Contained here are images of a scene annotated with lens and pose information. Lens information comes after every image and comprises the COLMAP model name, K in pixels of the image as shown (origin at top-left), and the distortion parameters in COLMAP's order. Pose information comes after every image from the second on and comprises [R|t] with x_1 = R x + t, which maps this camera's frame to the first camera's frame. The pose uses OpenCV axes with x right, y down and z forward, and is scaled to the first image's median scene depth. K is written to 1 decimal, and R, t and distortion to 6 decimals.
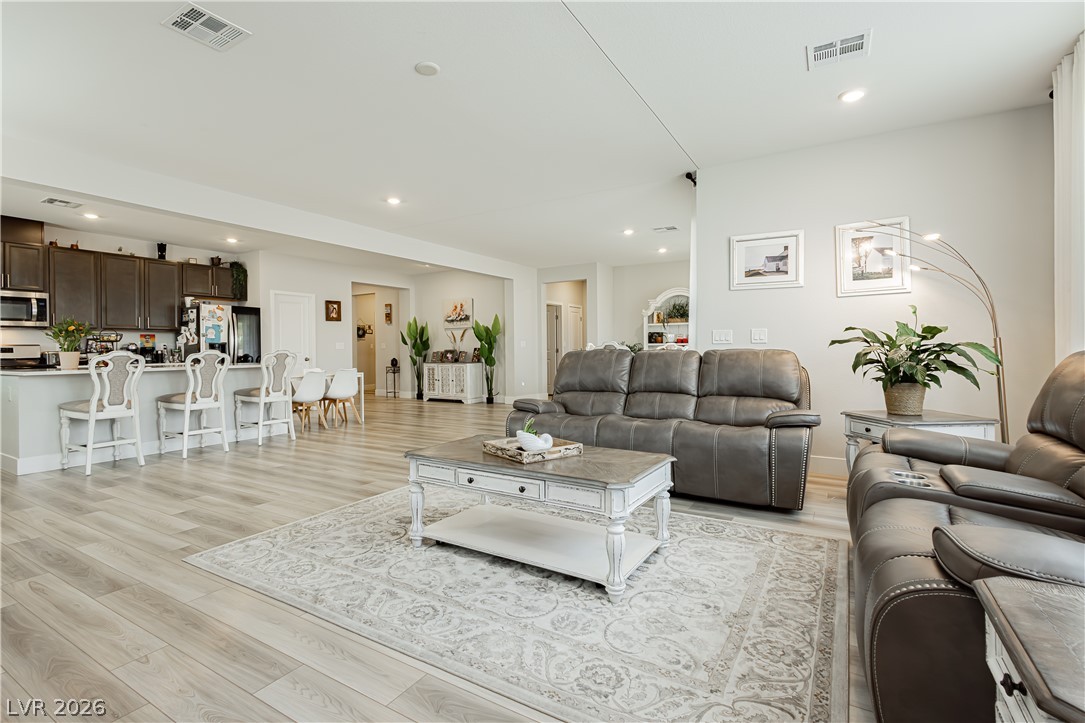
lens RADIAL K [[504.2, 0, 541.9], [0, 504.2, 356.4], [0, 0, 1]] dist [0.004642, 0.000358]
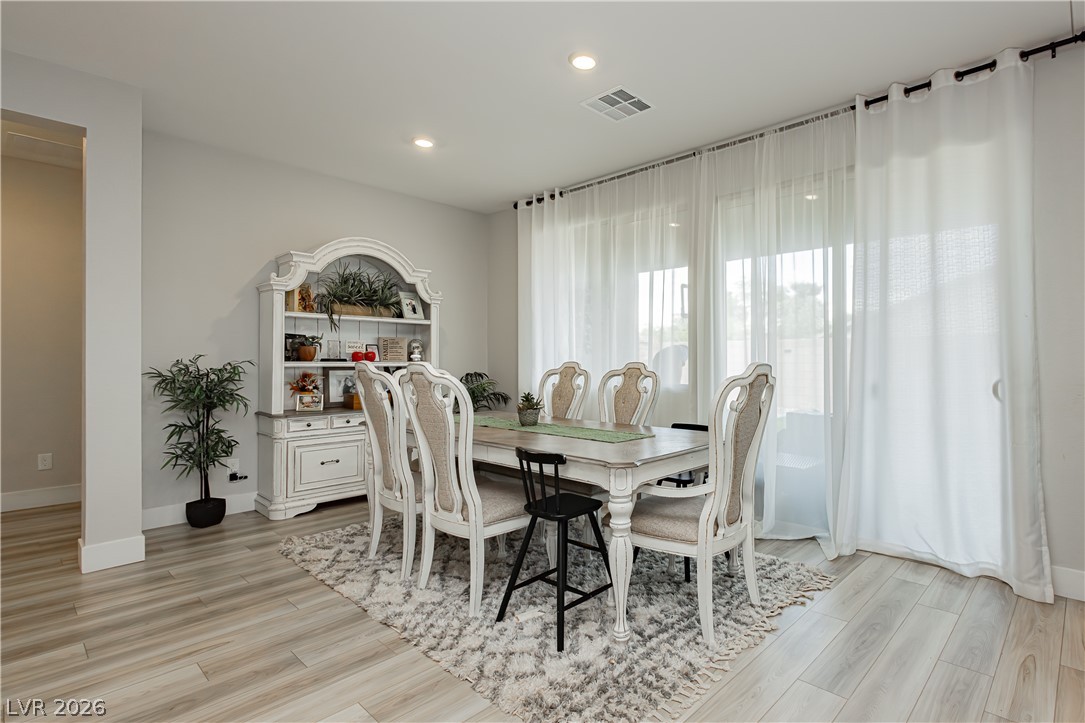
lens RADIAL K [[535.2, 0, 625.7], [0, 535.2, 359.2], [0, 0, 1]] dist [0.000297, -0.000125]
pose [[0.177095, 0.010836, 0.984134, -0.145734], [0.011774, 0.999845, -0.013128, -0.018195], [-0.984123, 0.013912, 0.176940, 0.639244]]
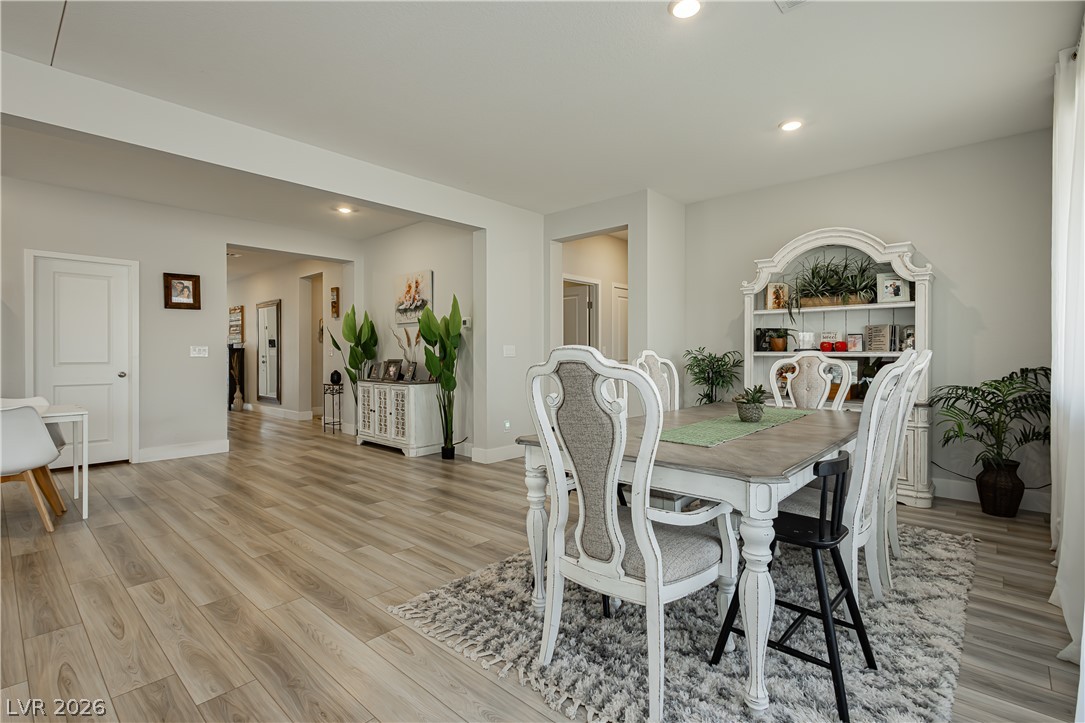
lens RADIAL K [[504.2, 0, 541.9], [0, 504.2, 356.4], [0, 0, 1]] dist [0.004642, 0.000358]
pose [[0.979625, 0.010370, -0.200566, 0.104982], [-0.012212, 0.999894, -0.007949, -0.014247], [0.200462, 0.010237, 0.979648, 0.470490]]
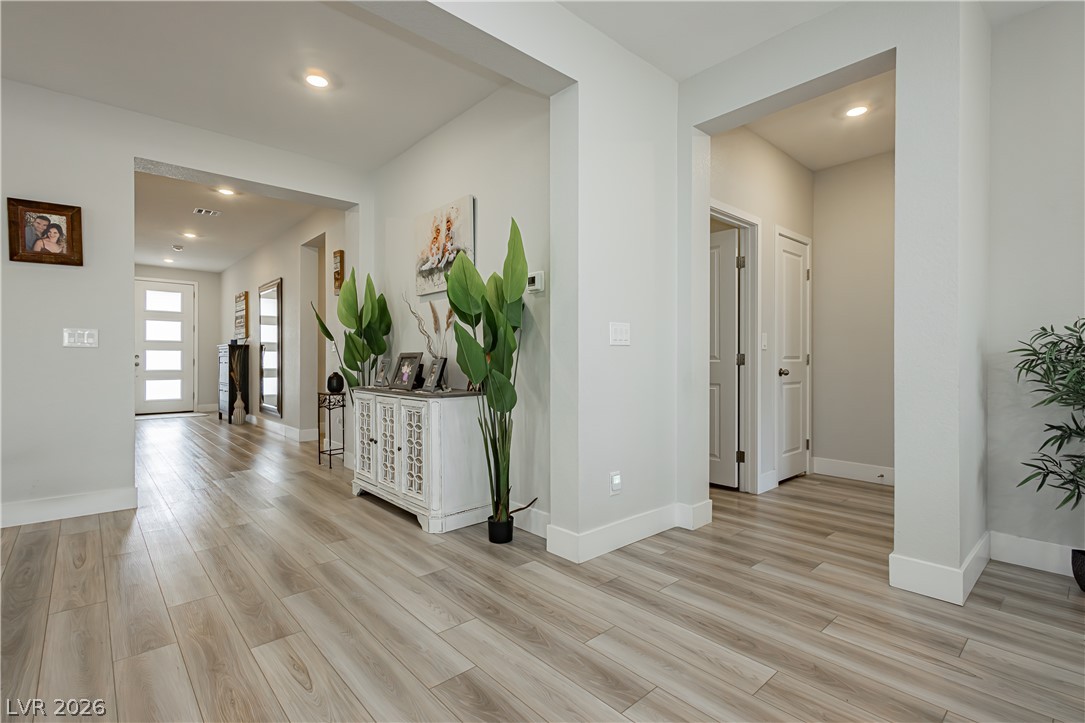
lens RADIAL K [[504.0, 0, 546.6], [0, 504.0, 361.2], [0, 0, 1]] dist [0.000849, -0.000553]
pose [[0.955504, 0.011991, -0.294733, 0.006011], [-0.014973, 0.999857, -0.007862, -0.006371], [0.294597, 0.011926, 0.955547, 0.717484]]
